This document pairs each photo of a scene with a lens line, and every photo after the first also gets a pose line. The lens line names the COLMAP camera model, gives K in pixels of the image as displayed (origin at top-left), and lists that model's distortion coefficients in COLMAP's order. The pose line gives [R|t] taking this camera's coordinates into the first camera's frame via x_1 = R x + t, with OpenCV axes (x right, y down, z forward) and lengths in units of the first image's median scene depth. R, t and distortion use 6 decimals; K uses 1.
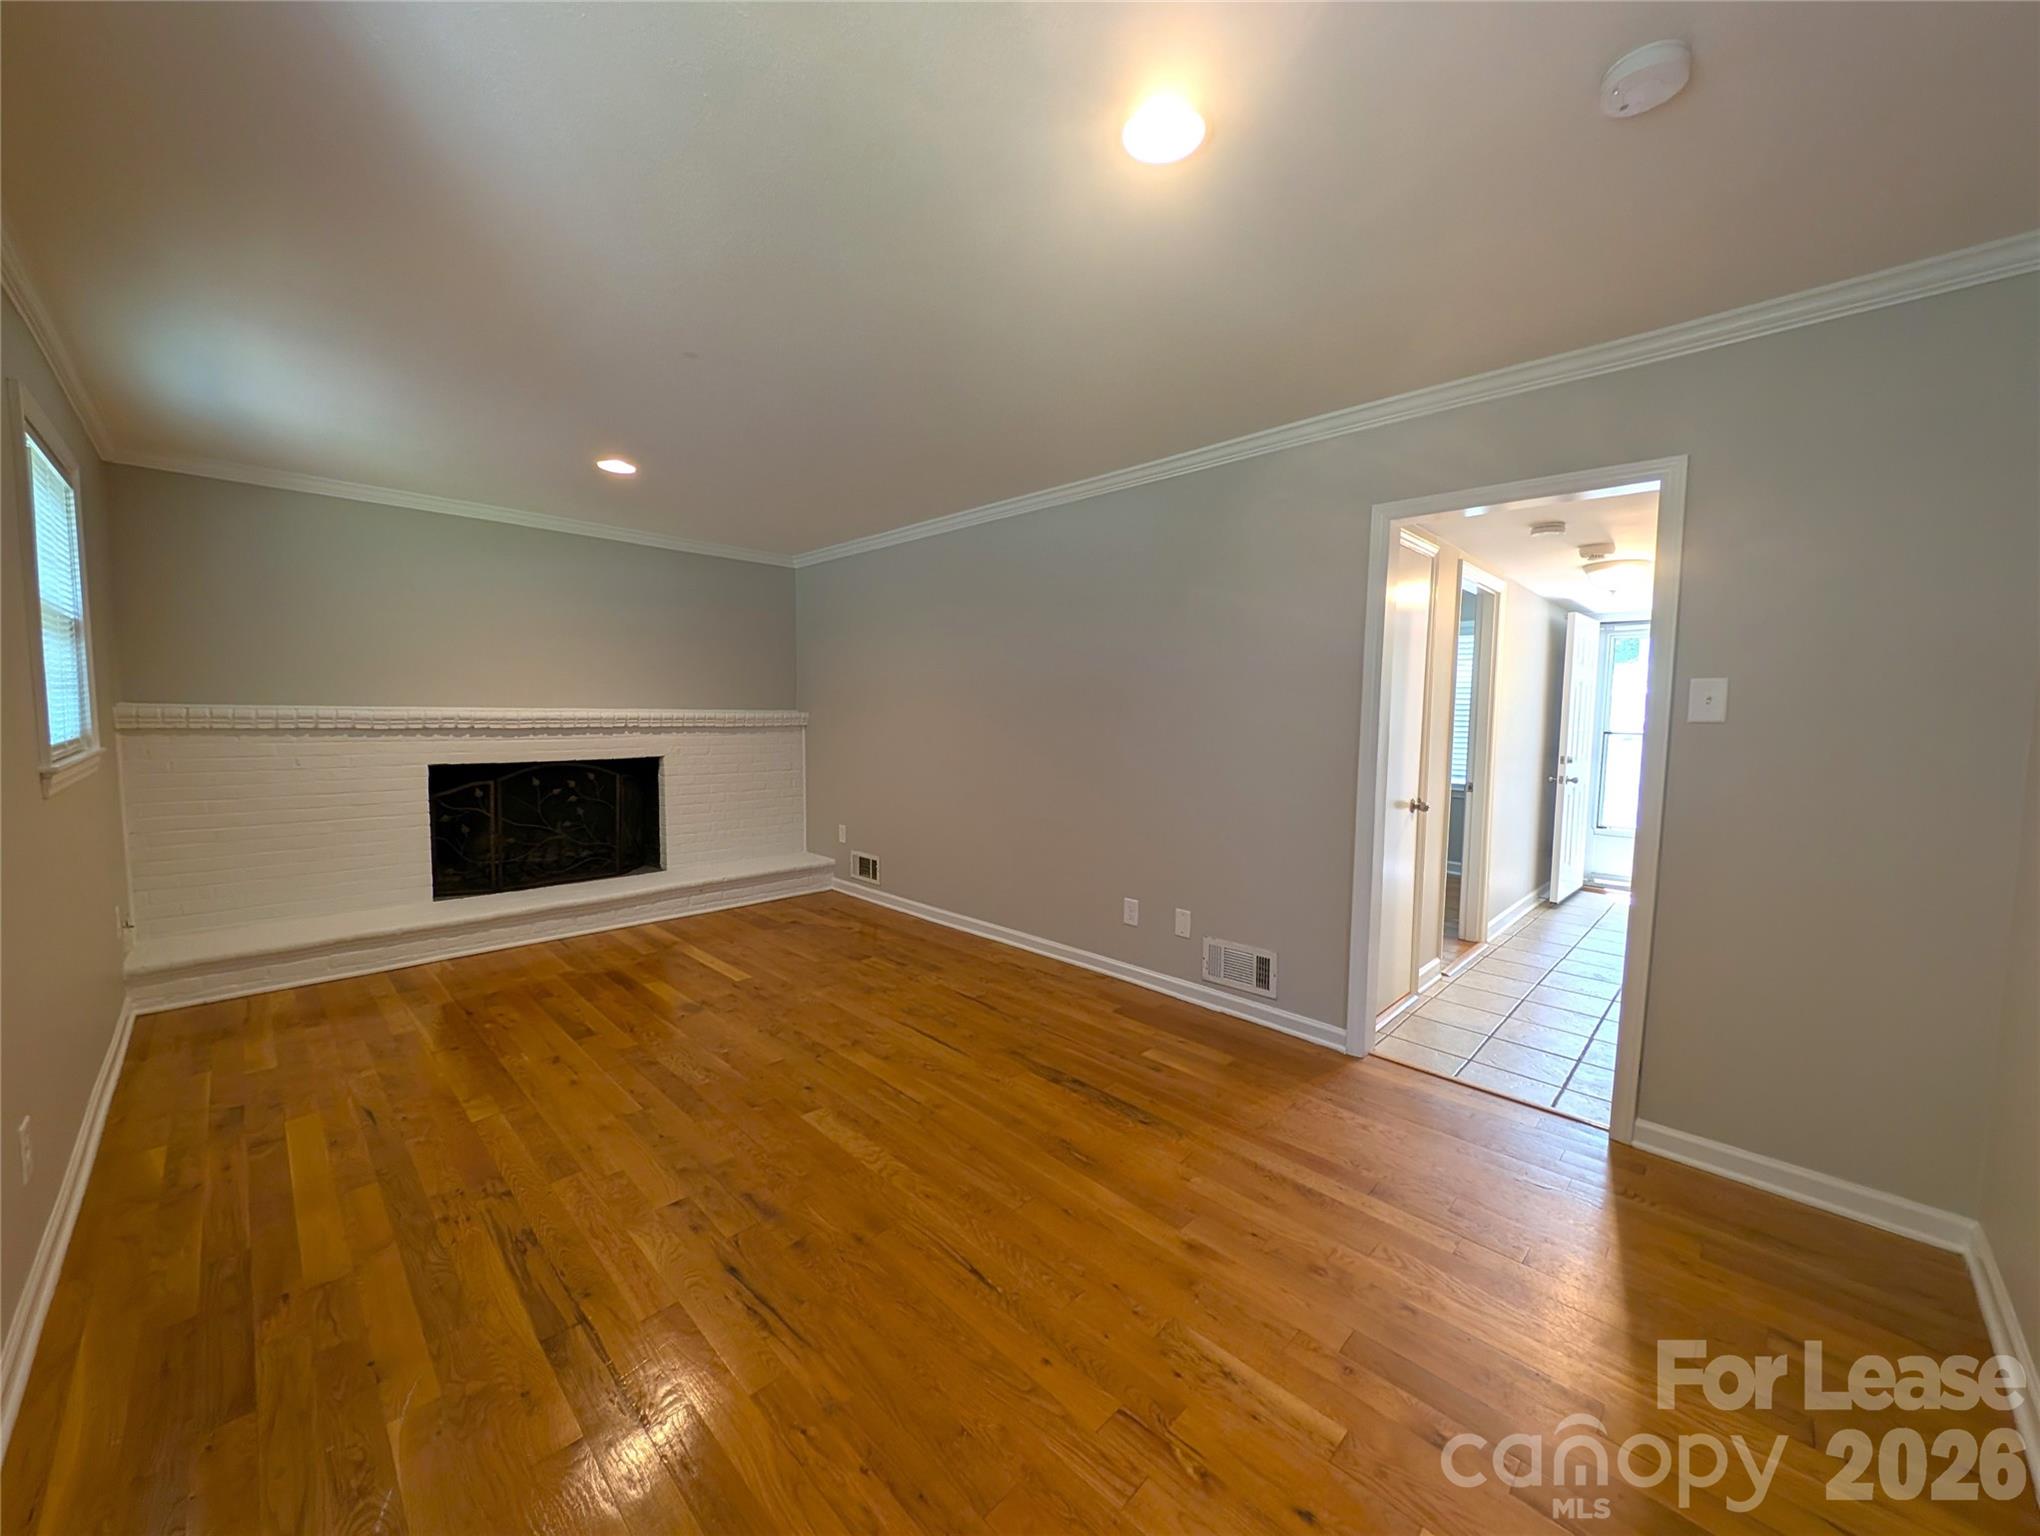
lens RADIAL K [[767.7, 0, 1020.0], [0, 767.7, 768.0], [0, 0, 1]] dist [0.011923, -0.005570]
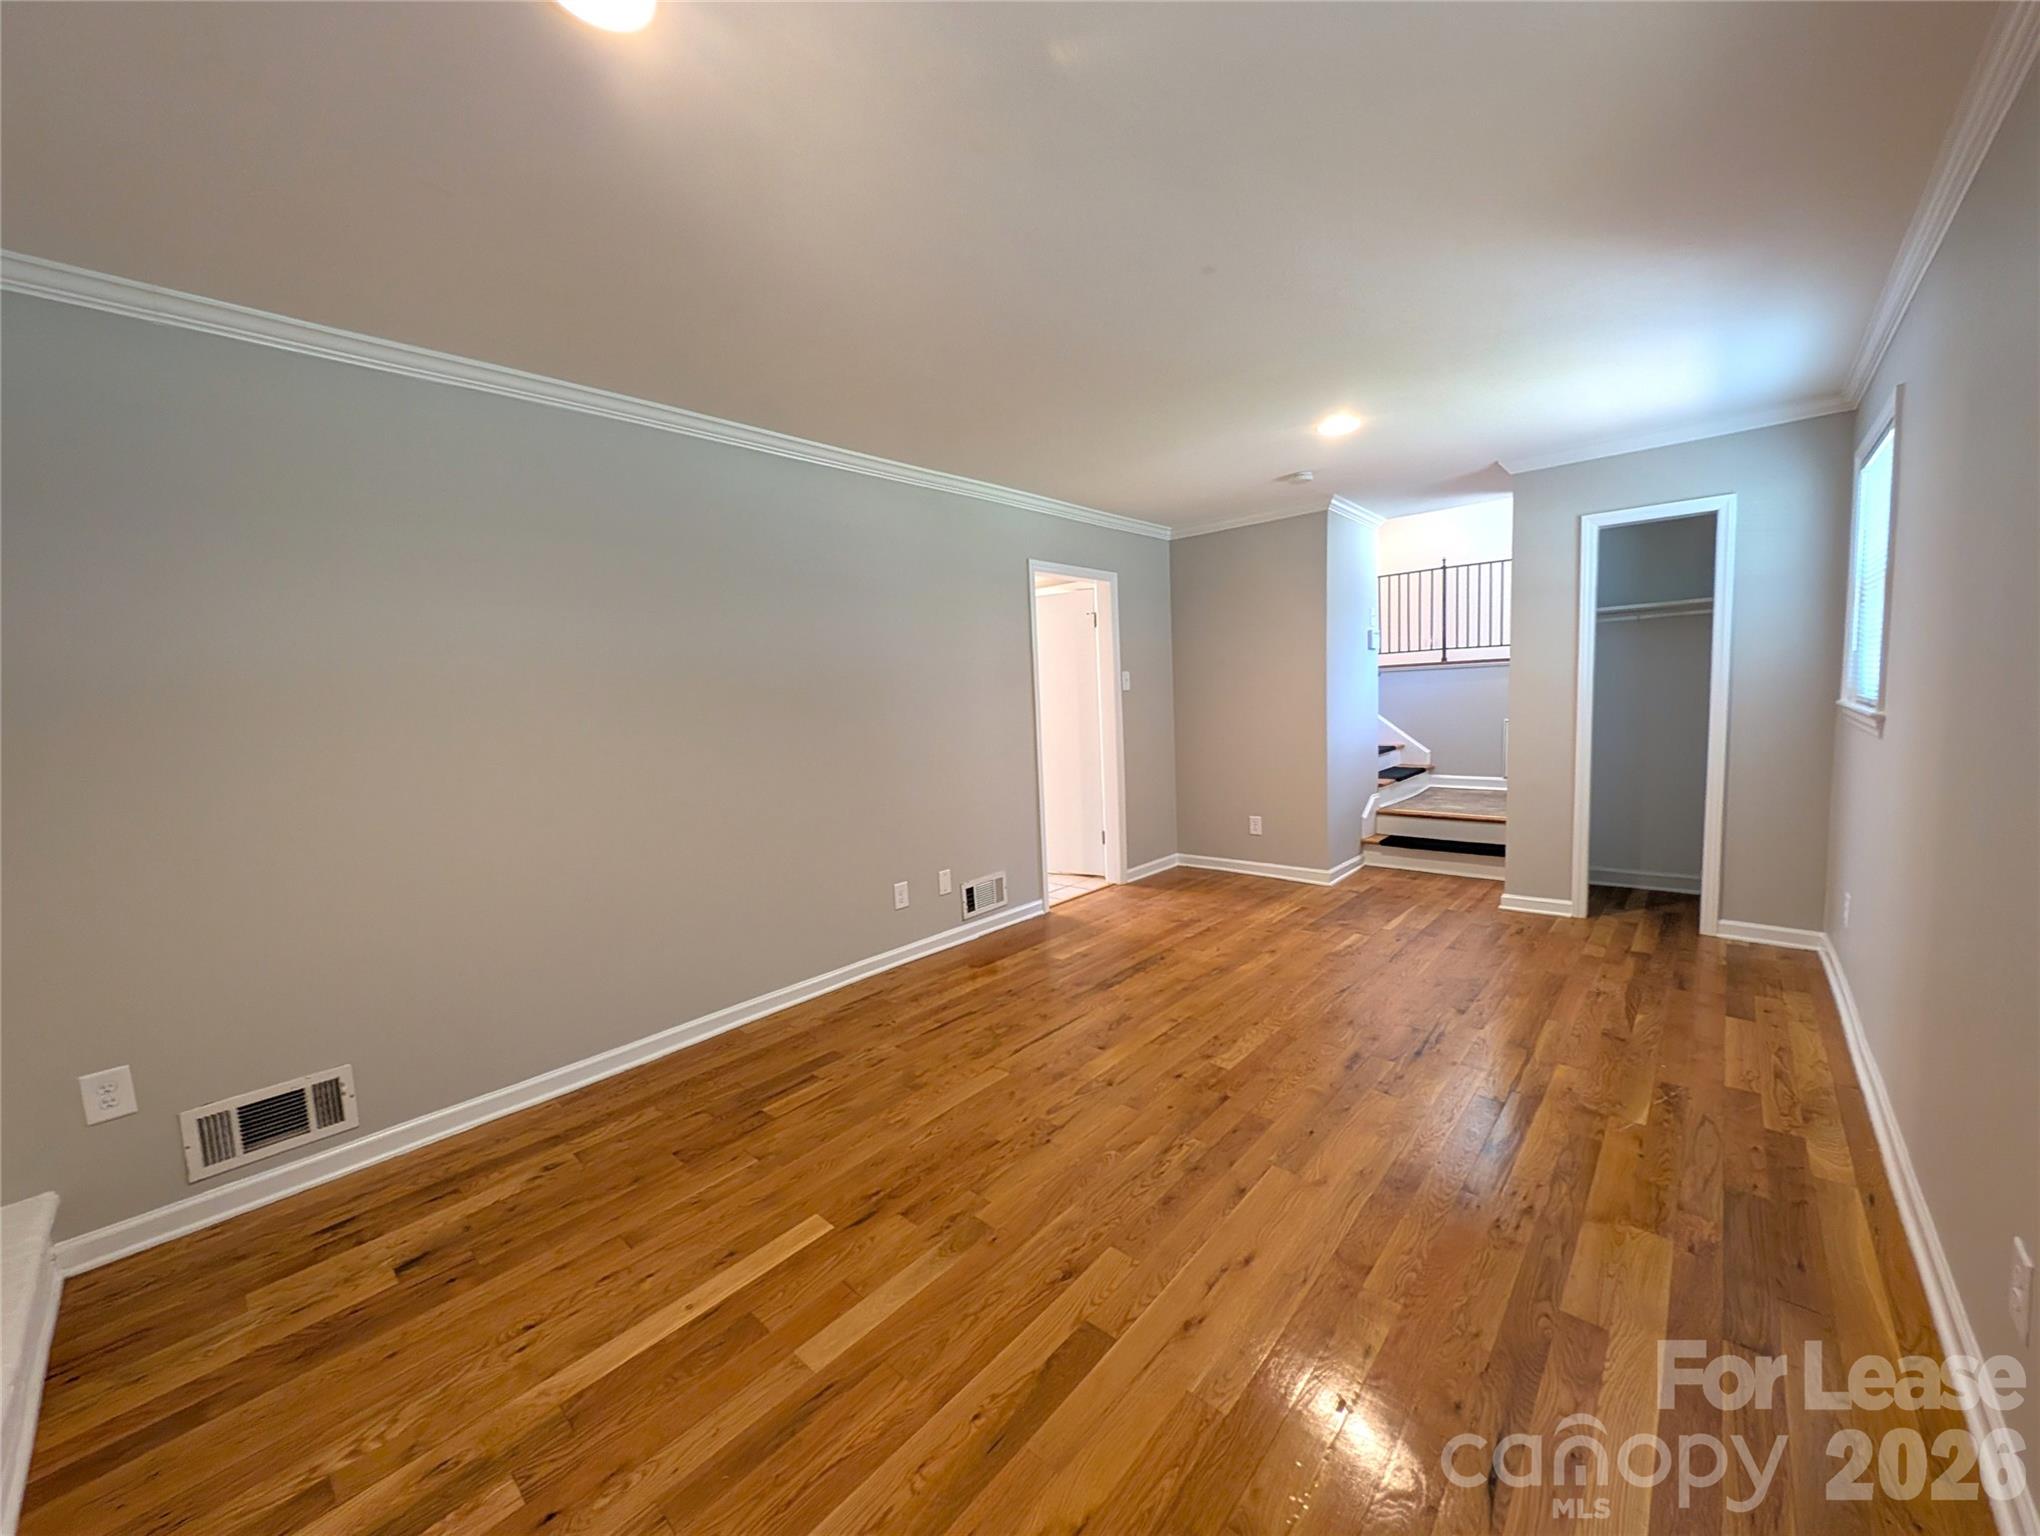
lens RADIAL K [[767.7, 0, 1020.0], [0, 767.7, 768.0], [0, 0, 1]] dist [0.011923, -0.005570]
pose [[-0.042030, -0.104134, 0.993675, -0.936050], [0.121723, 0.986611, 0.108543, -0.078725], [-0.991674, 0.125515, -0.028792, 0.922356]]
